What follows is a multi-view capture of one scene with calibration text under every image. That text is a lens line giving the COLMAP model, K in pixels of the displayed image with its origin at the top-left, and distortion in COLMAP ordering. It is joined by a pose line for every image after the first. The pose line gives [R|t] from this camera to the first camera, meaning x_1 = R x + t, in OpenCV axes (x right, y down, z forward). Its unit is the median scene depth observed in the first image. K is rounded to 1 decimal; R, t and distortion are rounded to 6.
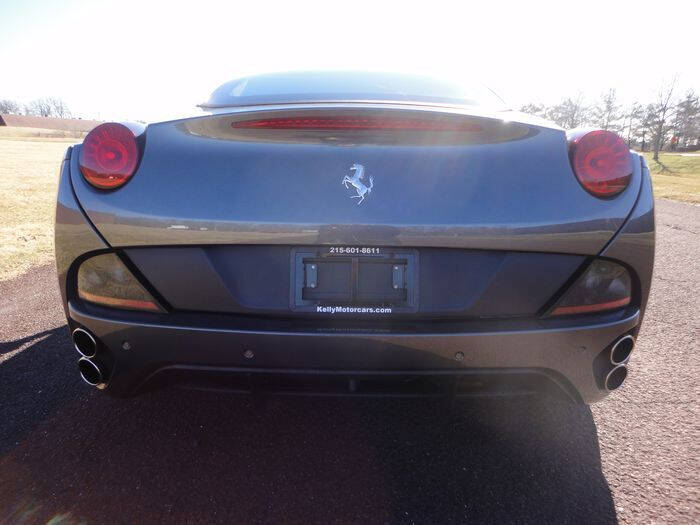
lens RADIAL K [[520.3, 0, 350.7], [0, 520.3, 256.4], [0, 0, 1]] dist [-0.006891, 0.007017]
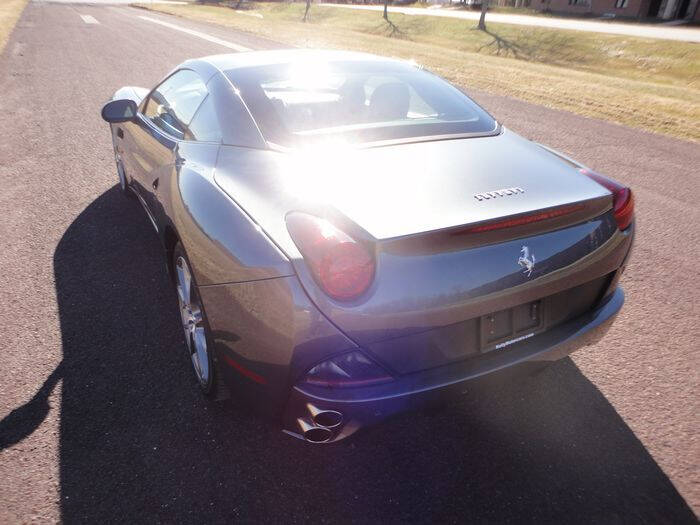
lens RADIAL K [[520.3, 0, 354.0], [0, 520.3, 262.8], [0, 0, 1]] dist [-0.006891, 0.007017]
pose [[0.872349, -0.205535, 0.443579, -0.875160], [0.071596, 0.951258, 0.299969, -0.507597], [-0.483612, -0.229919, 0.844545, 0.033706]]
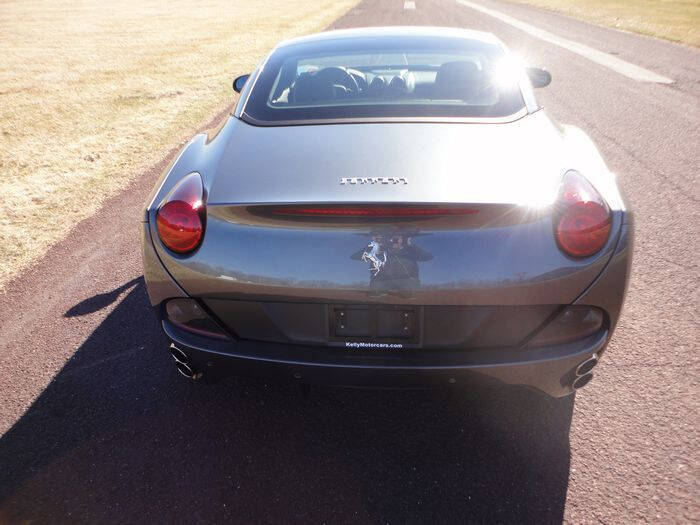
lens RADIAL K [[520.3, 0, 348.0], [0, 520.3, 261.9], [0, 0, 1]] dist [-0.006891, 0.007017]
pose [[0.995124, -0.001790, -0.098611, 0.063733], [0.030952, 0.954992, 0.295013, -0.435498], [0.093645, -0.296627, 0.950391, -0.178636]]
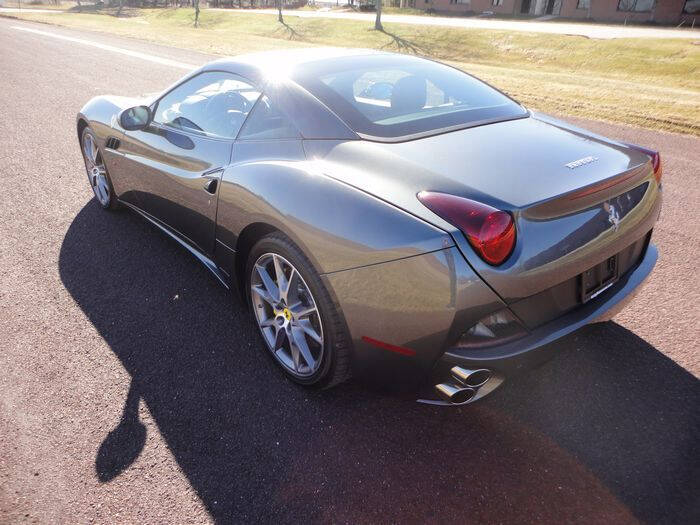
lens RADIAL K [[520.3, 0, 355.2], [0, 520.3, 264.9], [0, 0, 1]] dist [-0.006891, 0.007017]
pose [[0.751652, -0.295291, 0.589765, -1.357175], [0.122368, 0.941090, 0.315240, -0.523096], [-0.648110, -0.164783, 0.743506, 0.259064]]
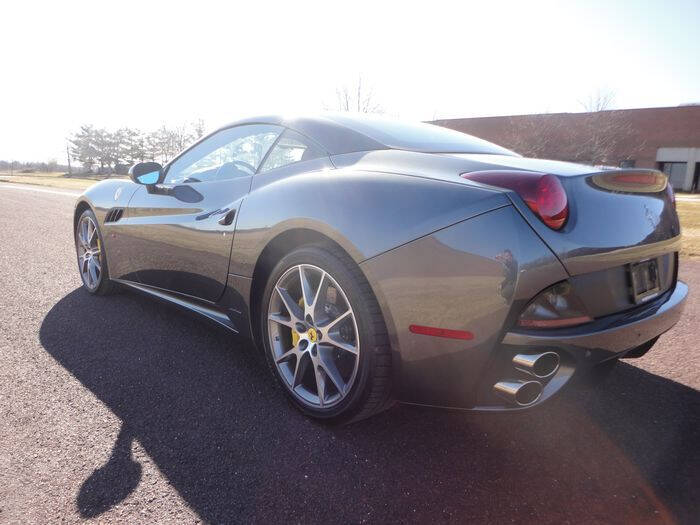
lens RADIAL K [[520.3, 0, 353.1], [0, 520.3, 264.2], [0, 0, 1]] dist [-0.006891, 0.007017]
pose [[0.714782, -0.105403, 0.691358, -1.499284], [0.126130, 0.991796, 0.020805, -0.122477], [-0.687879, 0.072330, 0.722213, 0.427920]]
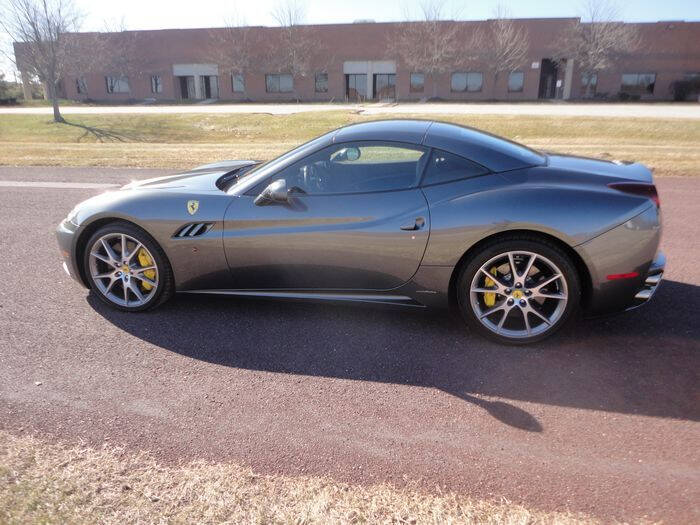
lens RADIAL K [[520.3, 0, 353.2], [0, 520.3, 266.3], [0, 0, 1]] dist [-0.006891, 0.007017]
pose [[0.193780, -0.332552, 0.922962, -2.735430], [0.219820, 0.931592, 0.289509, -0.812338], [-0.956101, 0.146785, 0.253626, 1.618893]]
